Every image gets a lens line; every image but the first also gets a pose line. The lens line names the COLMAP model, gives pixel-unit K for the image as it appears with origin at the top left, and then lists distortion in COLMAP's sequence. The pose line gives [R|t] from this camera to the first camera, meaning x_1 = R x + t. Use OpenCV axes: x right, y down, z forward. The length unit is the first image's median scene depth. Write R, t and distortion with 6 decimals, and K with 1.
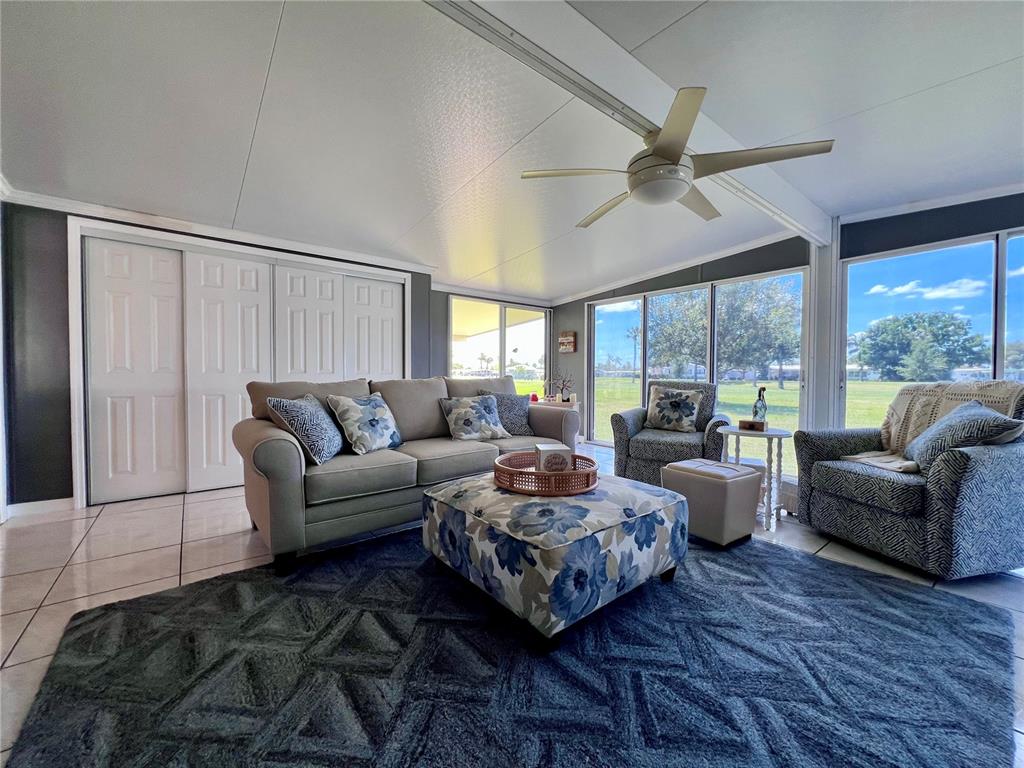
lens RADIAL K [[409.5, 0, 515.6], [0, 409.5, 384.8], [0, 0, 1]] dist [-0.000721, 0.000309]
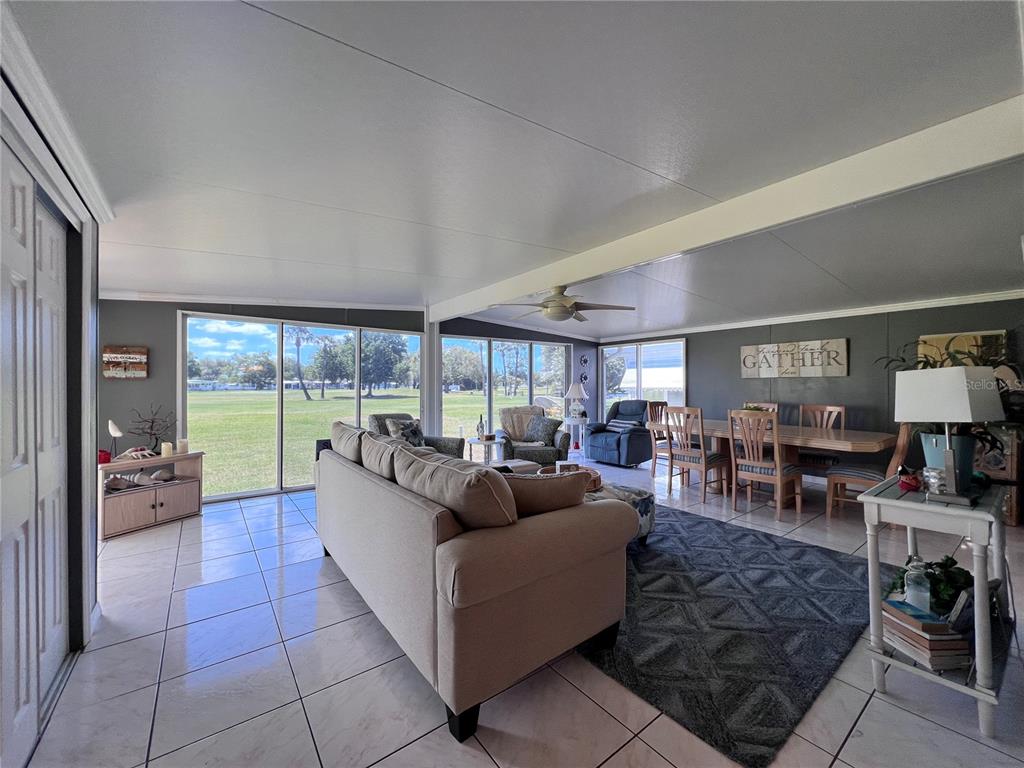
lens RADIAL K [[409.5, 0, 515.6], [0, 409.5, 384.8], [0, 0, 1]] dist [-0.000721, 0.000309]
pose [[0.019026, -0.001503, 0.999818, -1.730134], [0.027158, 0.999631, 0.000986, -0.182705], [-0.999450, 0.027134, 0.019059, 1.322794]]
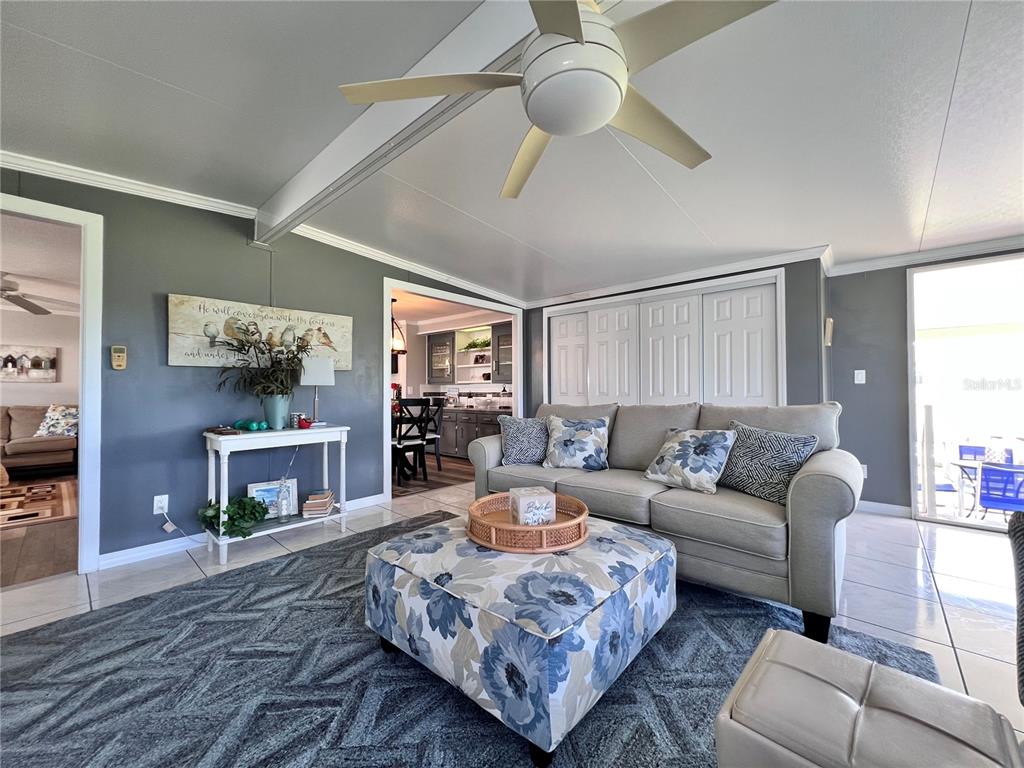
lens RADIAL K [[410.0, 0, 512.0], [0, 410.0, 384.0], [0, 0, 1]] dist [-0.000828, -0.000063]
pose [[0.165205, -0.021341, -0.986028, 1.040246], [-0.021046, 0.999462, -0.025157, -0.052661], [0.986035, 0.024908, 0.164667, 0.928565]]
